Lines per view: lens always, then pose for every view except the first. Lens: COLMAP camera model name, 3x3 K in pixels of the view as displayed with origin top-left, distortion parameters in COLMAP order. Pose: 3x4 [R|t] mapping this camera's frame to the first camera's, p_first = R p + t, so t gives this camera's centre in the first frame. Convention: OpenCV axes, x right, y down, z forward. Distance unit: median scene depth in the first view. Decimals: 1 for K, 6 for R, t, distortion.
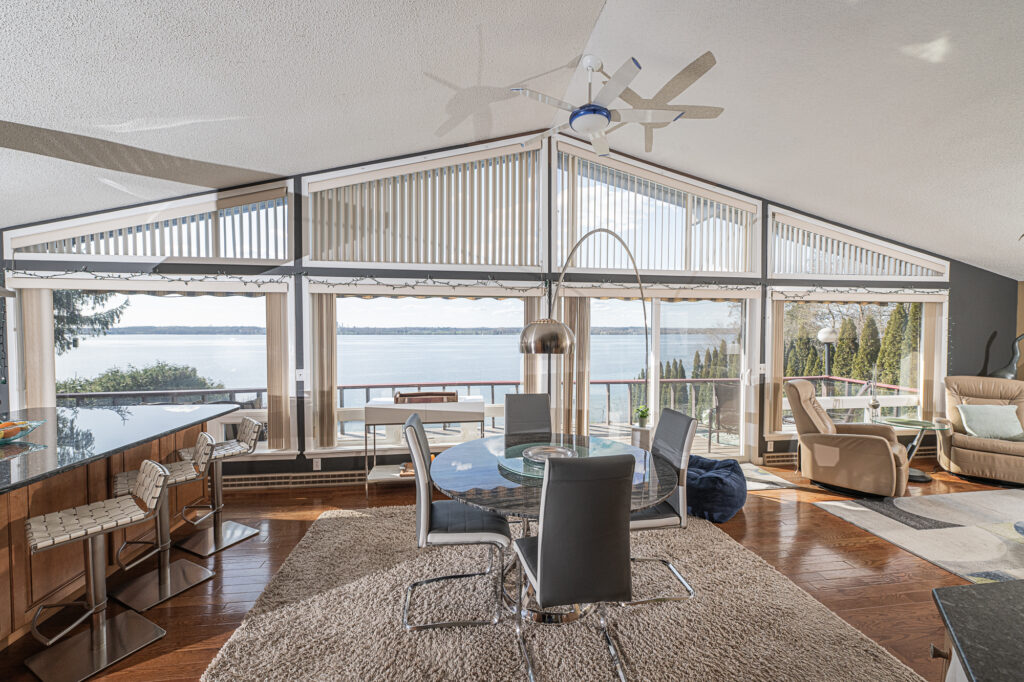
lens RADIAL K [[369.6, 0, 511.4], [0, 369.6, 330.6], [0, 0, 1]] dist [0.015664, 0.000122]
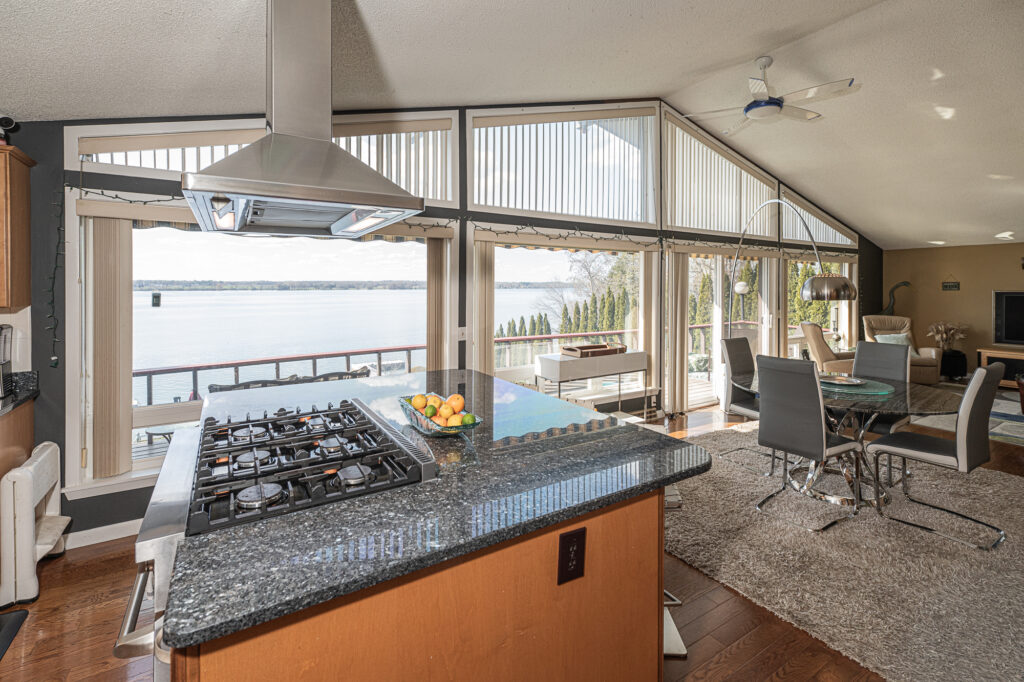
lens RADIAL K [[453.7, 0, 511.5], [0, 453.7, 284.6], [0, 0, 1]] dist [0.023486, 0.019390]
pose [[0.904763, -0.001307, 0.425913, -0.793988], [0.001730, 0.999998, -0.000606, 0.005441], [-0.425912, 0.001285, 0.904764, -0.025822]]
